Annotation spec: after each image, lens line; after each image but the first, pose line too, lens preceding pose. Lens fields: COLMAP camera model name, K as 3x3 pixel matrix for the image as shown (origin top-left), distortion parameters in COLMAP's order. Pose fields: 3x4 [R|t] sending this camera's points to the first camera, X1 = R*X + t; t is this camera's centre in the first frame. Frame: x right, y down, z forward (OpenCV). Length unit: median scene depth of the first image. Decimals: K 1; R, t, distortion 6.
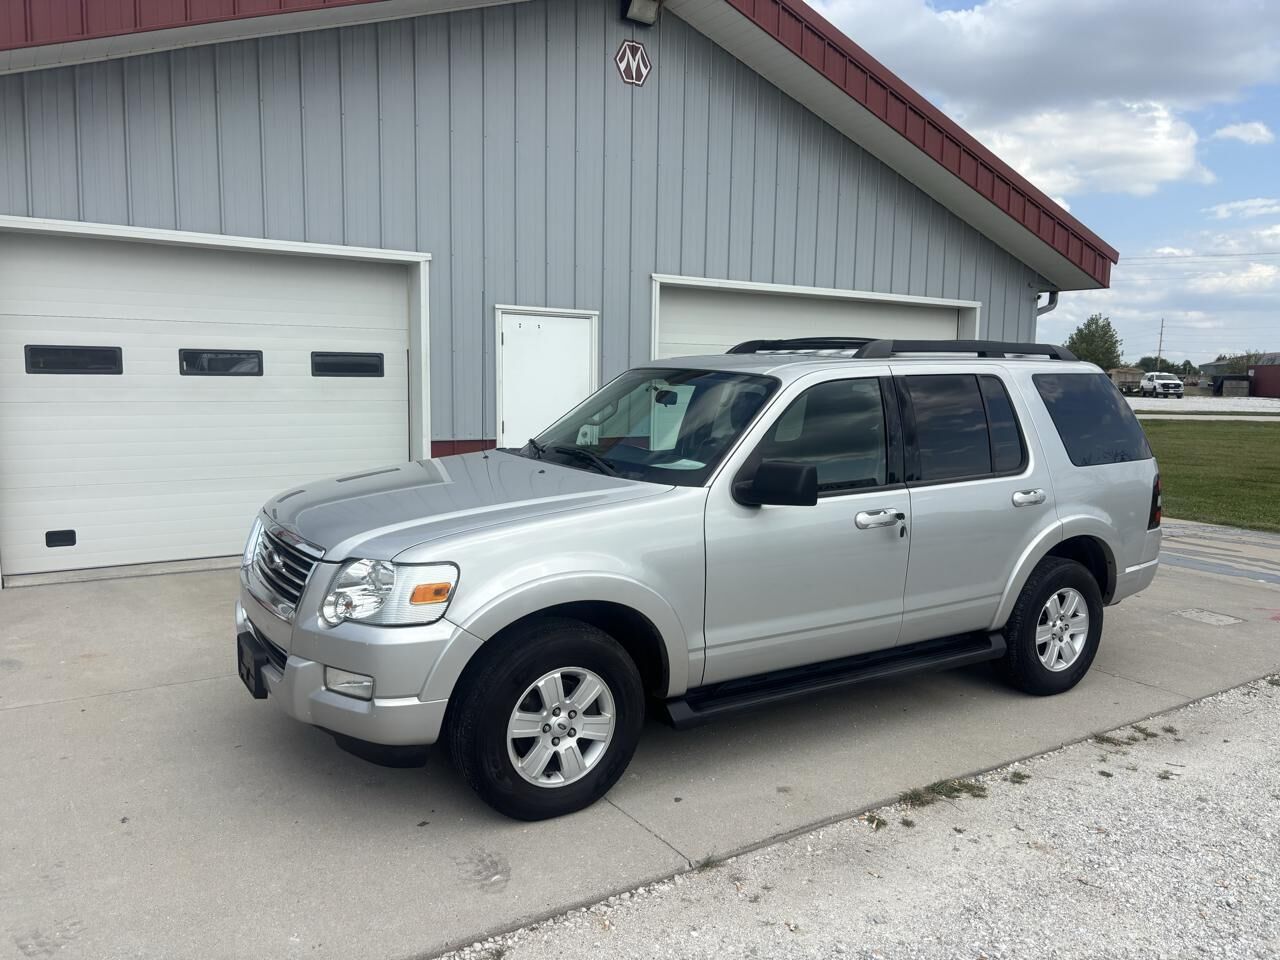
lens RADIAL K [[970.2, 0, 634.9], [0, 970.2, 485.5], [0, 0, 1]] dist [0.023089, -0.024822]
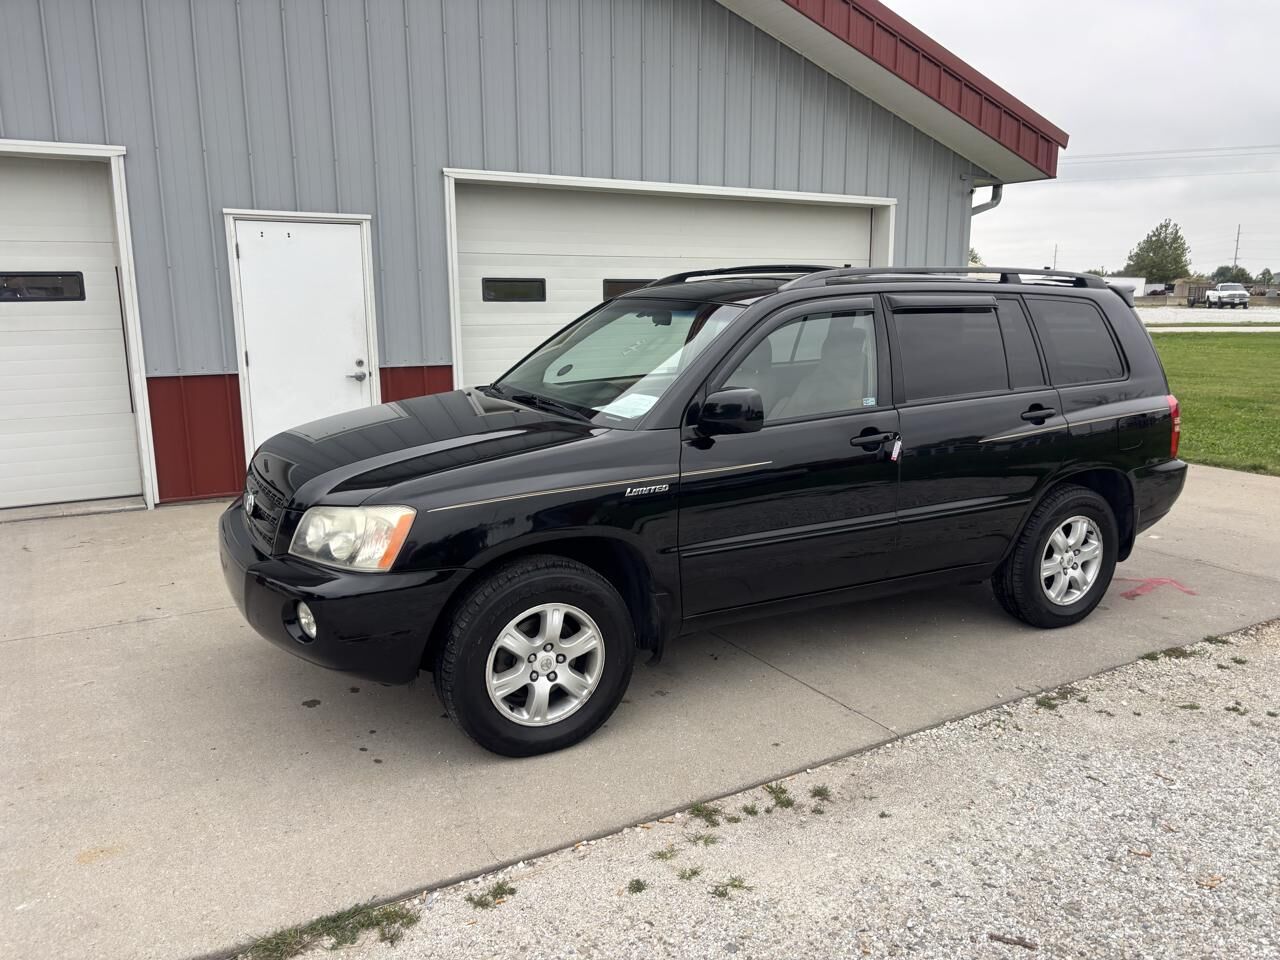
lens RADIAL K [[970.2, 0, 648.2], [0, 970.2, 483.6], [0, 0, 1]] dist [0.023089, -0.024822]
pose [[0.998716, -0.010660, -0.049517, 0.260236], [0.014430, 0.996972, 0.076411, -0.012439], [0.048552, -0.077027, 0.995846, 0.181817]]
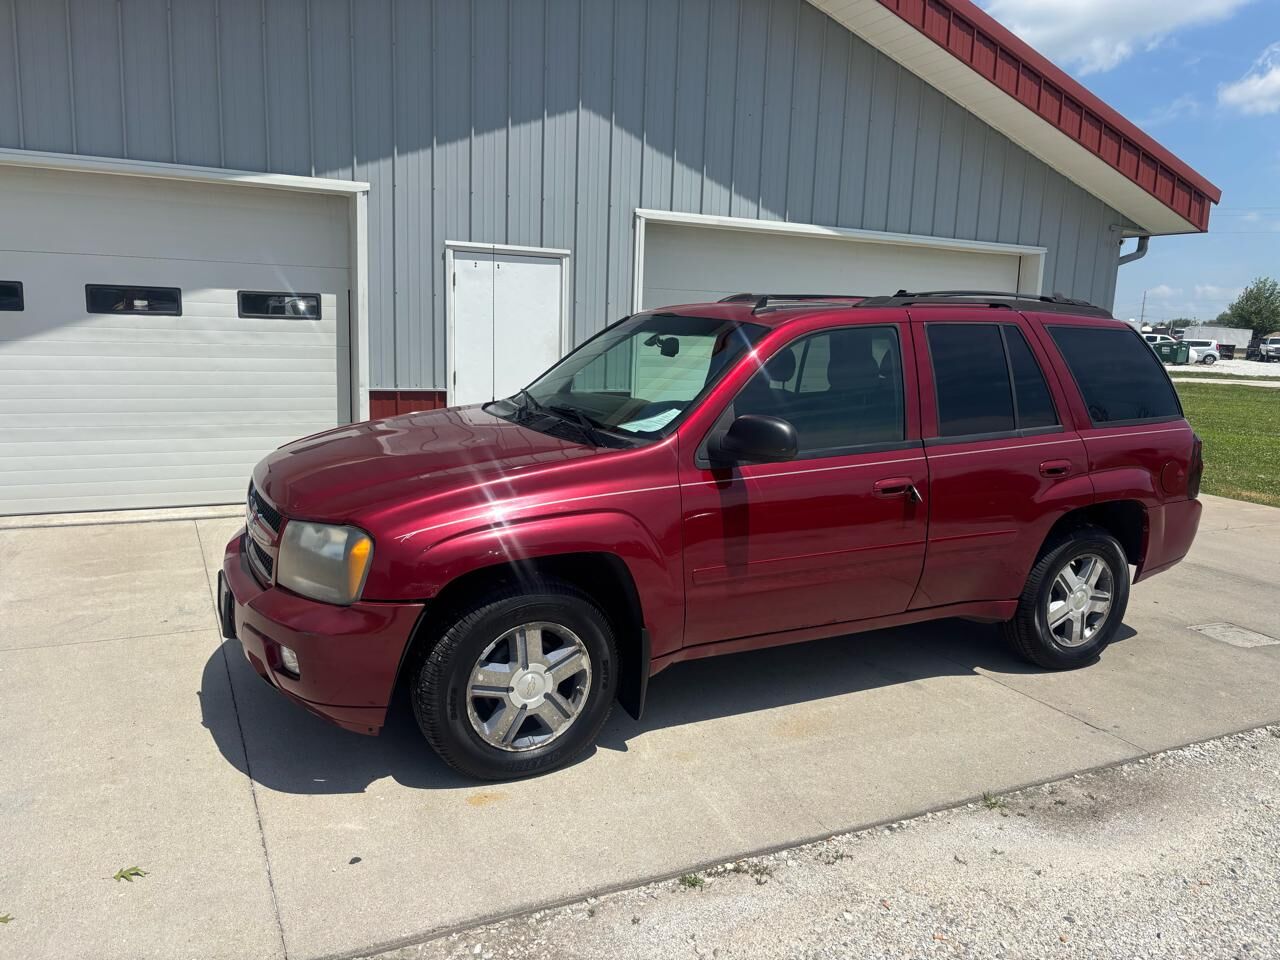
lens RADIAL K [[970.2, 0, 644.2], [0, 970.2, 485.2], [0, 0, 1]] dist [0.023089, -0.024822]
pose [[0.992233, 0.037772, -0.118520, 0.158457], [-0.032162, 0.998286, 0.048900, -0.010345], [0.120164, -0.044708, 0.991747, 0.119514]]
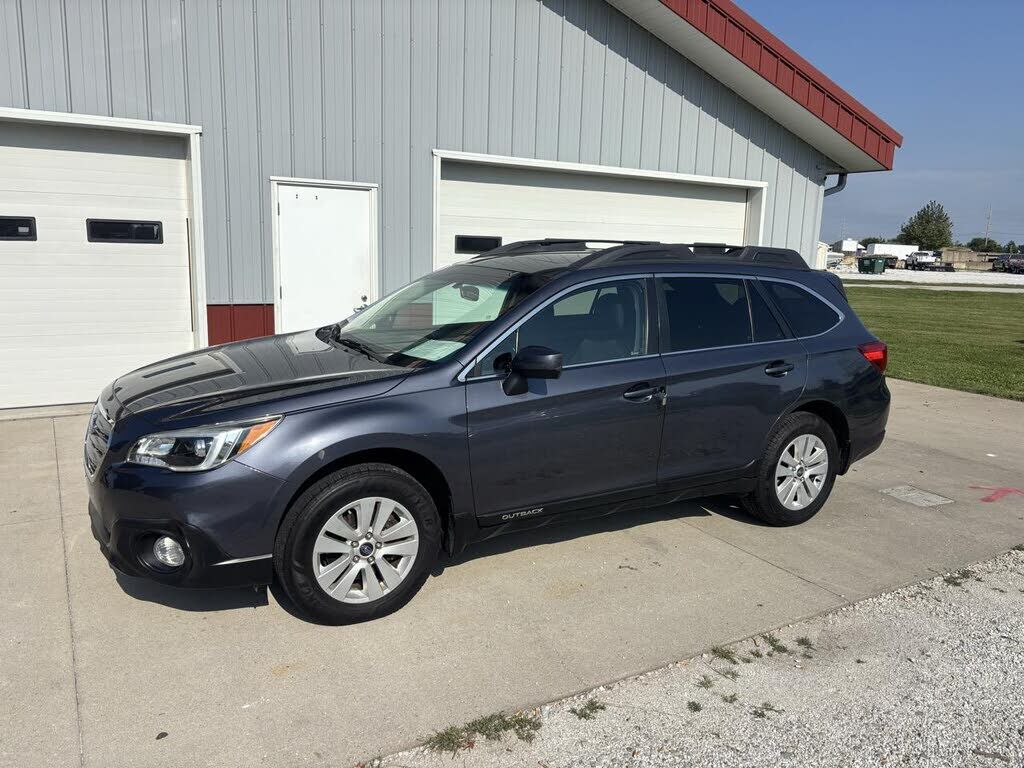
lens RADIAL K [[776.1, 0, 510.9], [0, 776.1, 387.3], [0, 0, 1]] dist [0.023089, -0.024822]
pose [[0.998518, 0.022864, -0.049391, 0.170763], [-0.019583, 0.997633, 0.065920, -0.017552], [0.050782, -0.064855, 0.996602, 0.152787]]
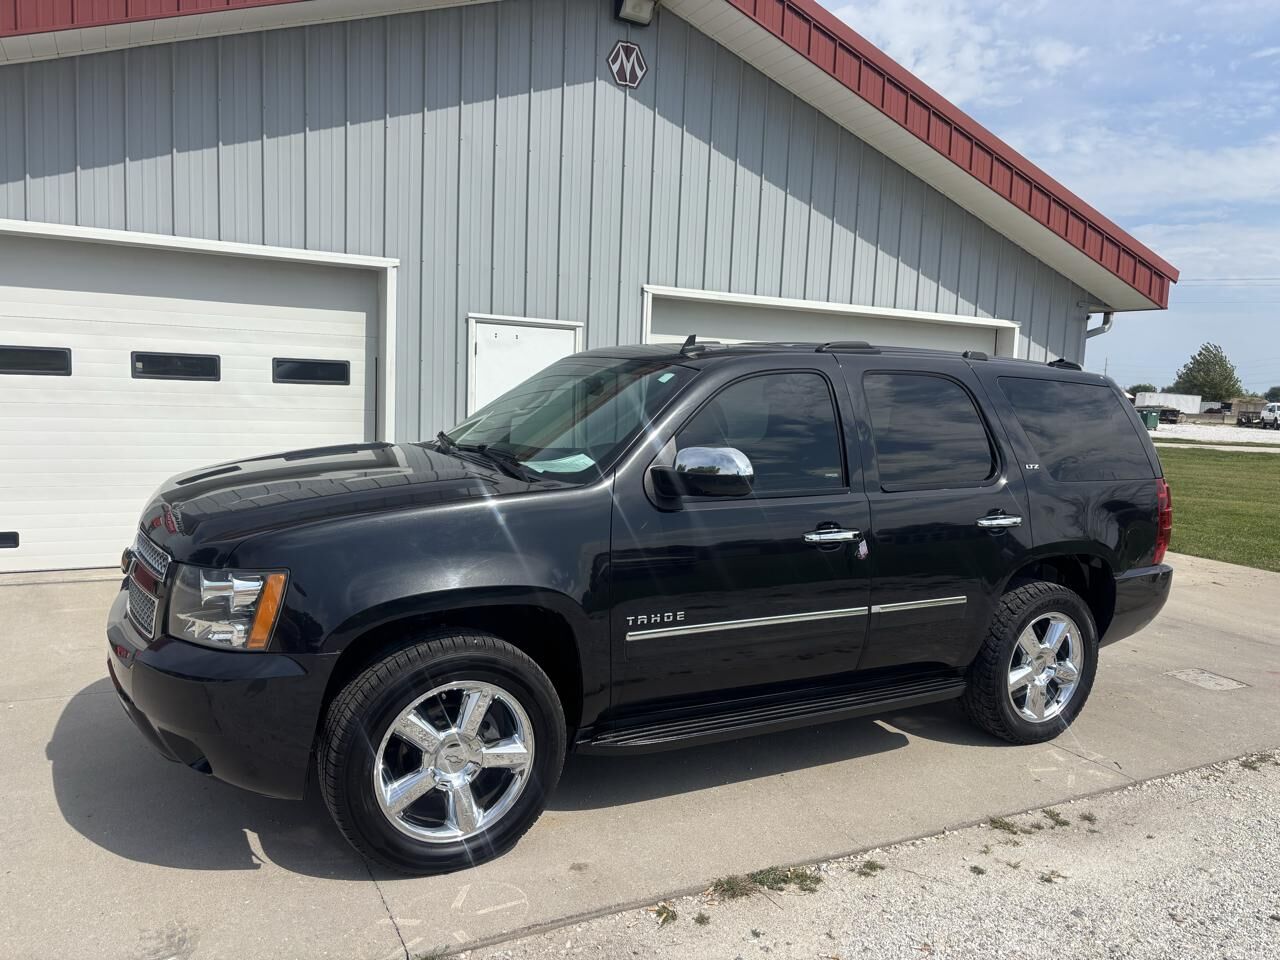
lens RADIAL K [[970.2, 0, 650.9], [0, 970.2, 484.7], [0, 0, 1]] dist [0.023089, -0.024822]
pose [[0.995609, 0.034221, -0.087125, 0.129470], [-0.035654, 0.999252, -0.014946, -0.008548], [0.086549, 0.017986, 0.996085, 0.060857]]
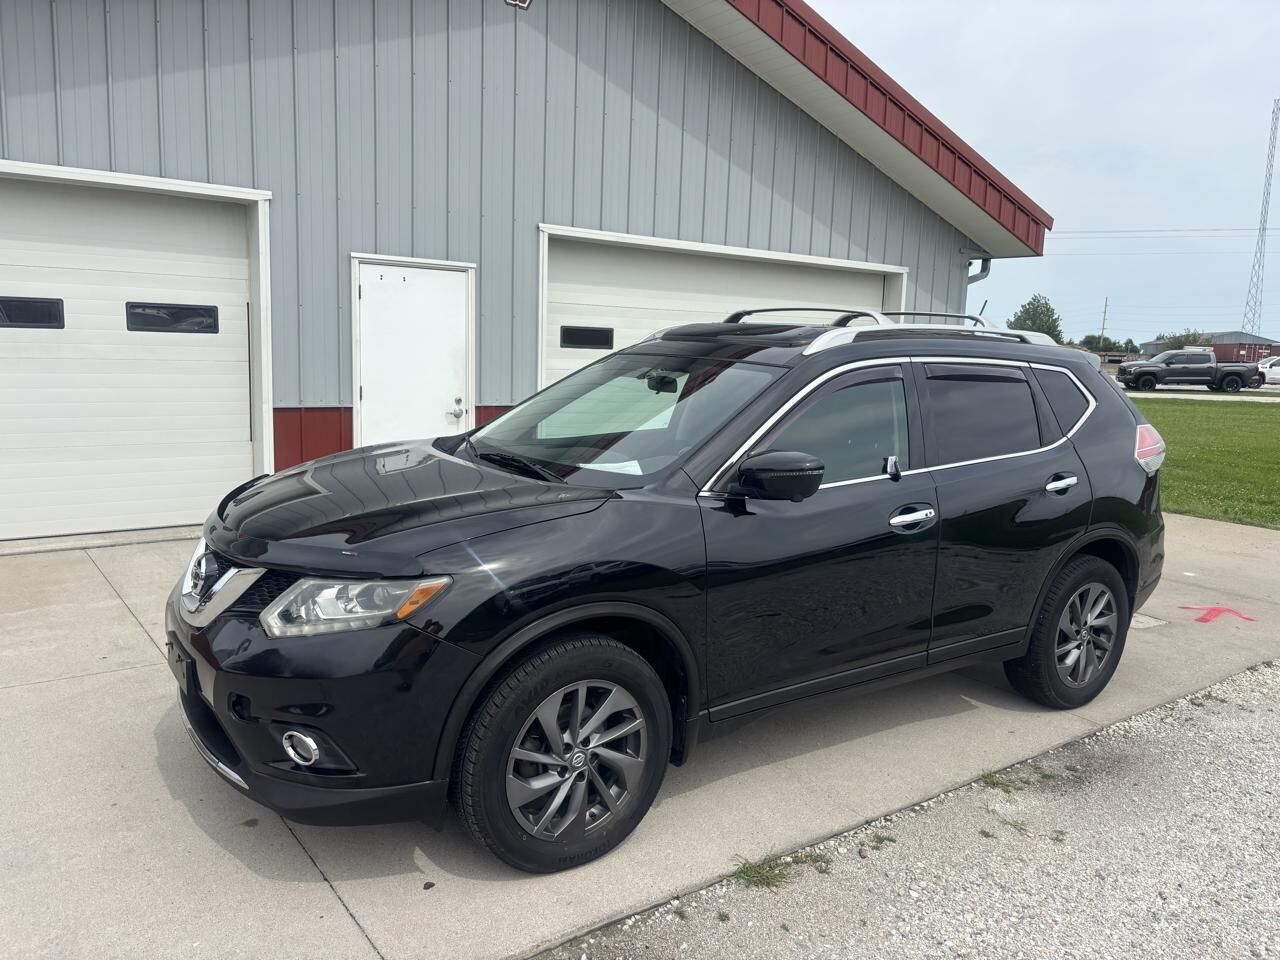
lens RADIAL K [[970.2, 0, 638.1], [0, 970.2, 485.1], [0, 0, 1]] dist [0.023089, -0.024822]
pose [[0.998604, 0.011410, 0.051579, 0.073770], [-0.013019, 0.999435, 0.030976, -0.007637], [-0.051197, -0.031604, 0.998188, 0.107115]]
